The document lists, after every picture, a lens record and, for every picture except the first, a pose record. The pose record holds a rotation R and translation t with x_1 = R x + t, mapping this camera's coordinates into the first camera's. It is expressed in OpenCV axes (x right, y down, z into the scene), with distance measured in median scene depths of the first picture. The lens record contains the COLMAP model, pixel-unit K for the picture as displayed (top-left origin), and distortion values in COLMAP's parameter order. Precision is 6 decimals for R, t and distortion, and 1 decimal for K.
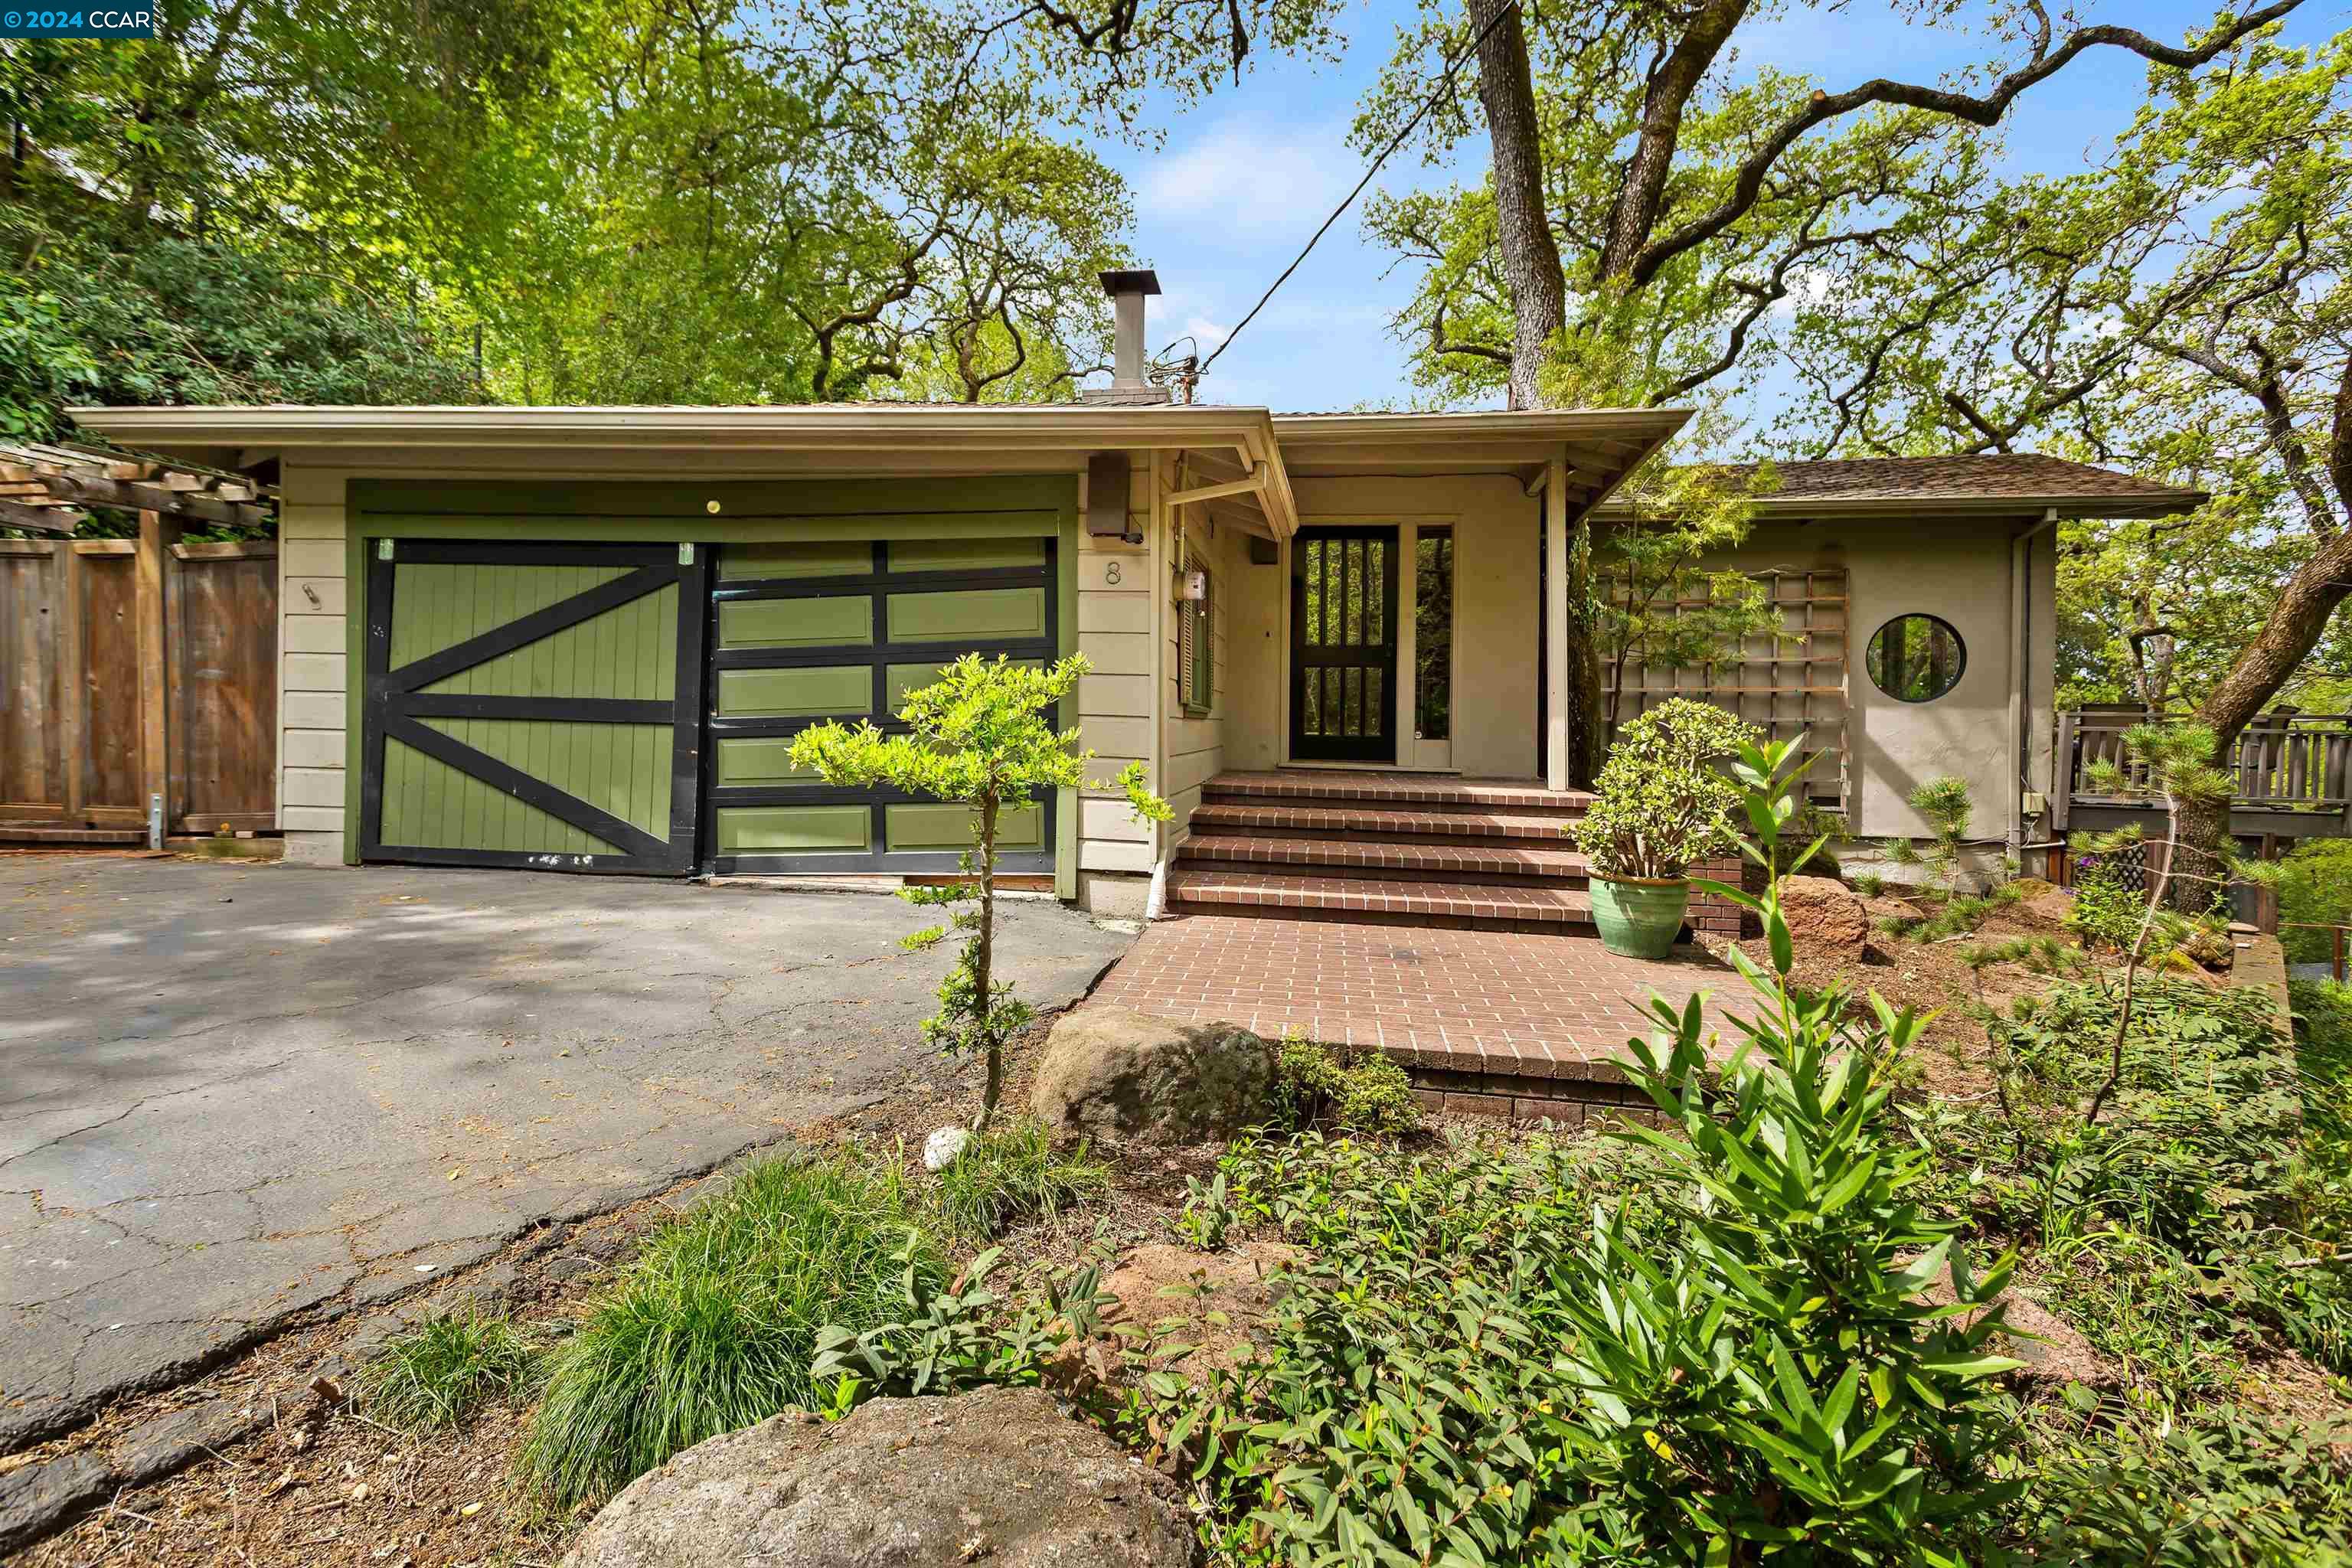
lens RADIAL K [[1189.4, 0, 1188.0], [0, 1189.4, 776.8], [0, 0, 1]] dist [0.036578, -0.001085]
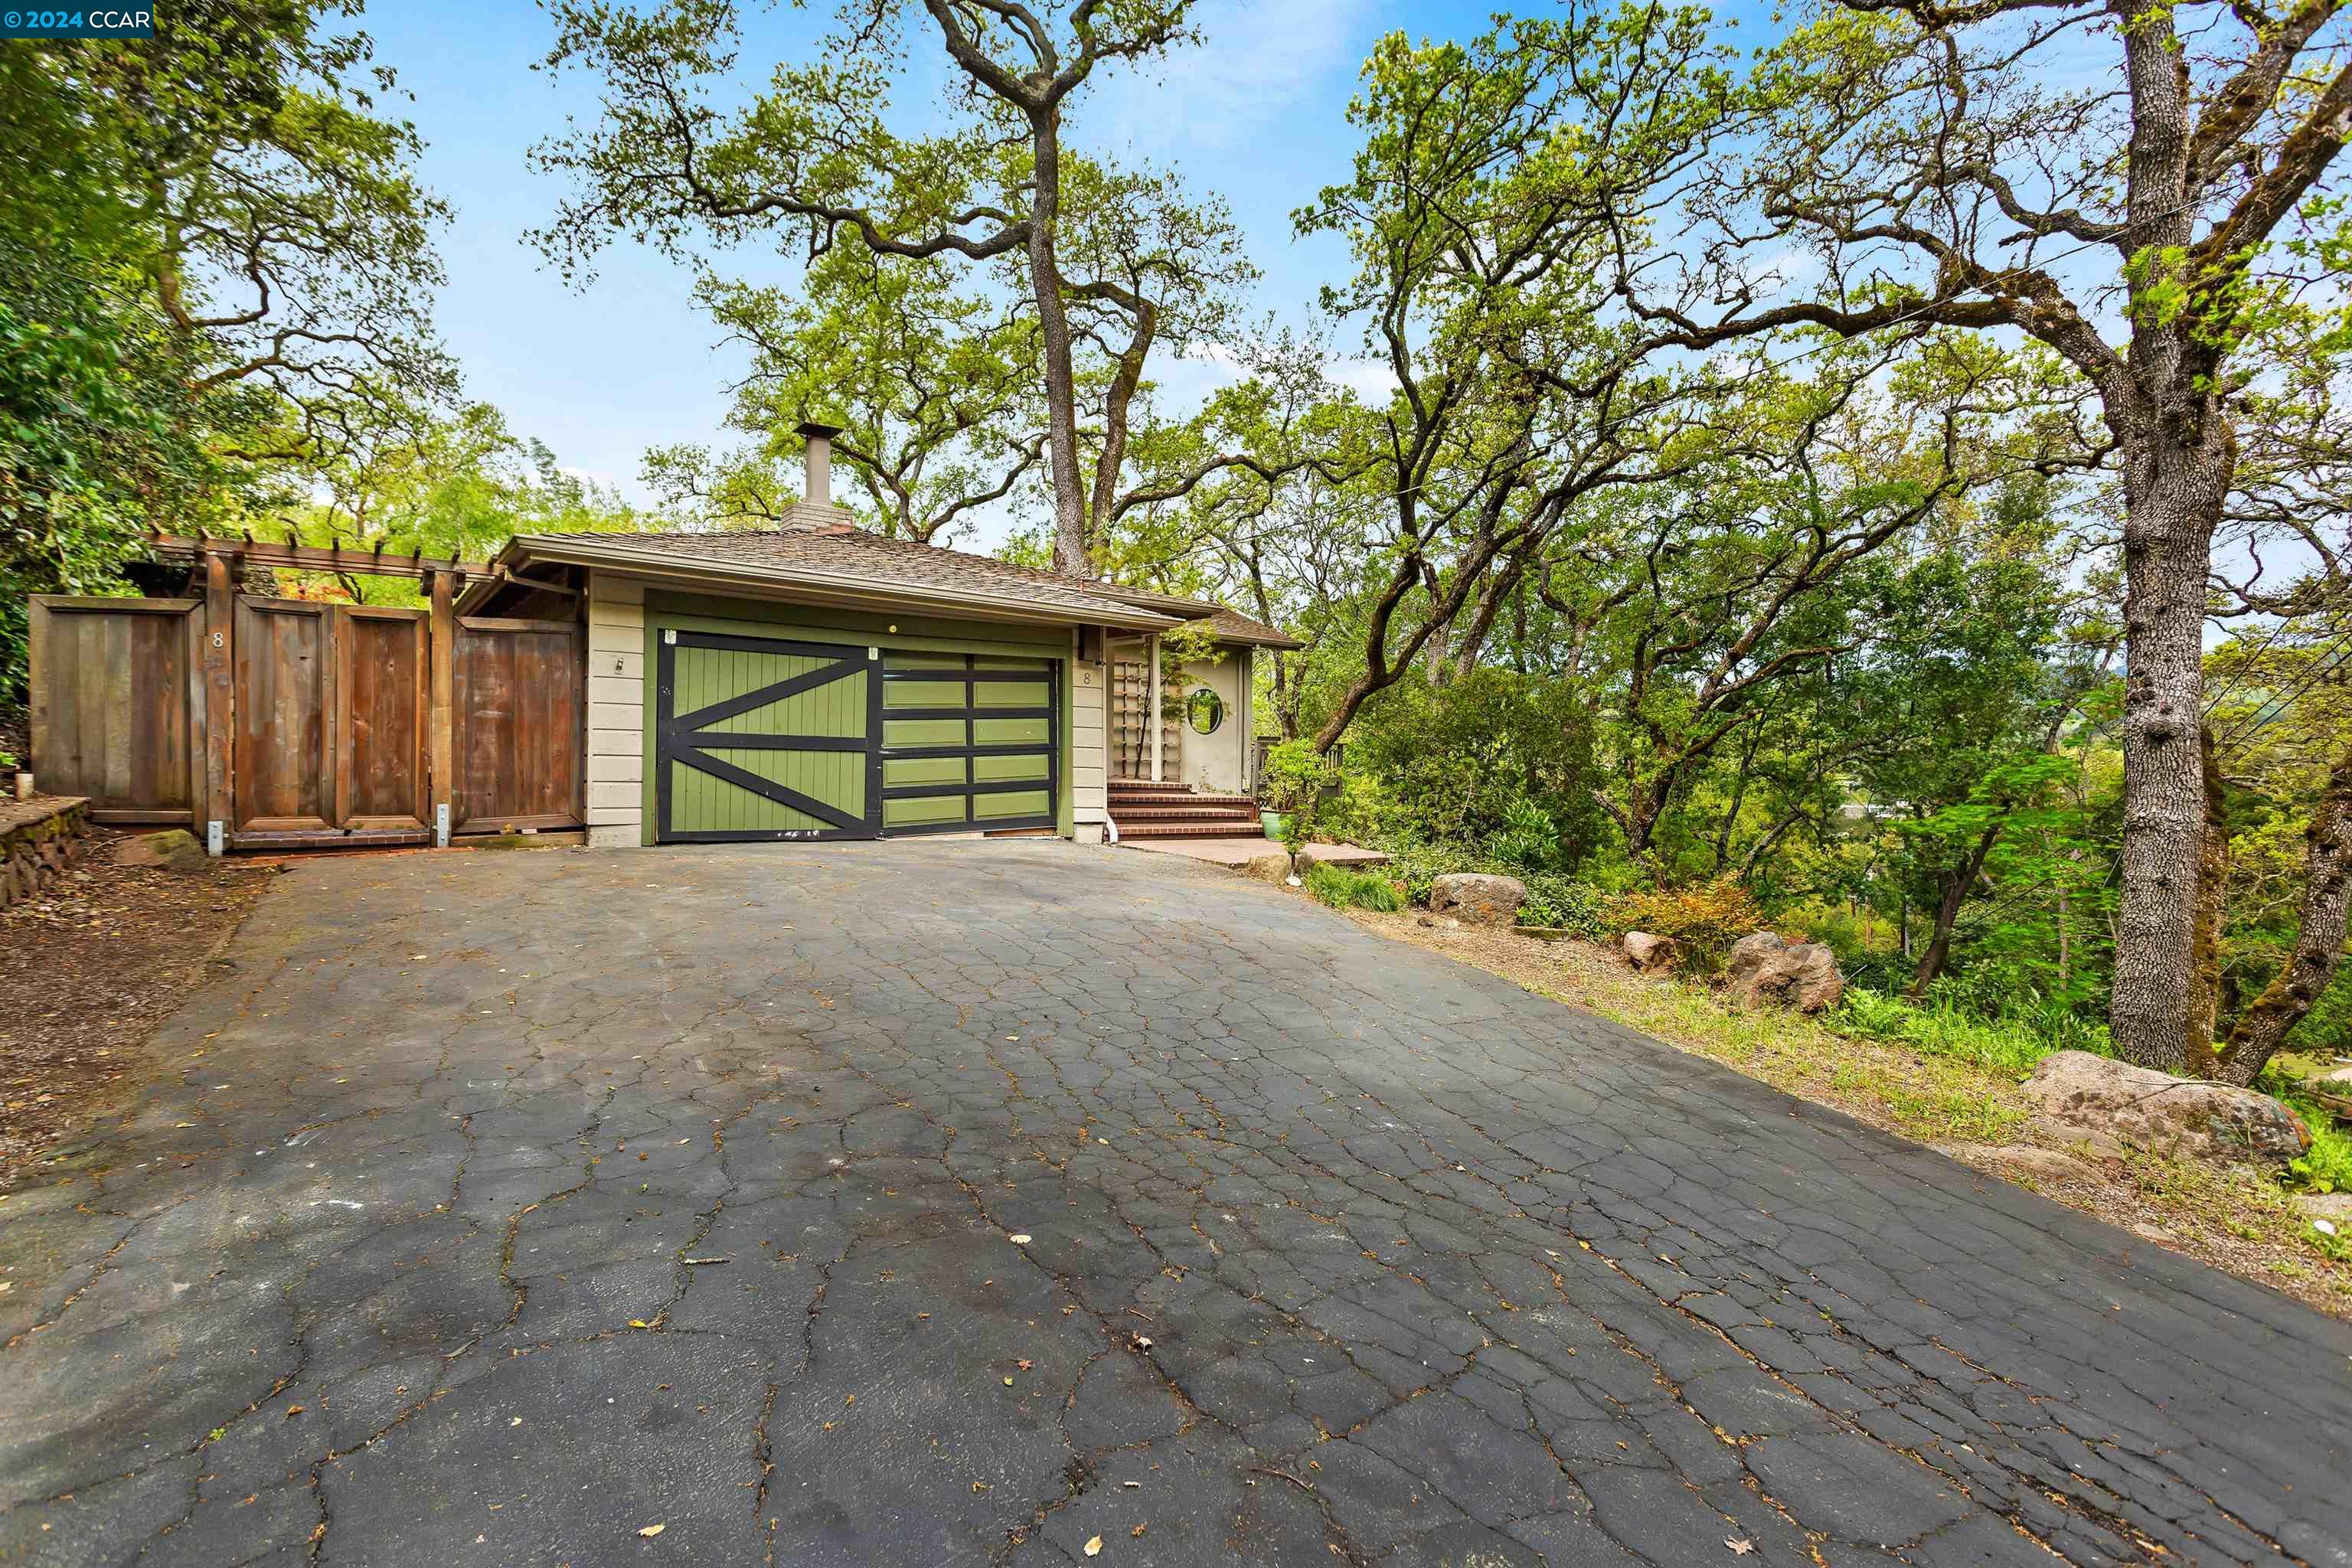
lens RADIAL K [[1130.2, 0, 1176.8], [0, 1130.2, 781.1], [0, 0, 1]] dist [0.010901, -0.001649]
pose [[0.699912, -0.024165, 0.713820, -1.237203], [0.009990, 0.999661, 0.024046, -0.034616], [-0.714159, -0.009699, 0.699916, -0.450998]]
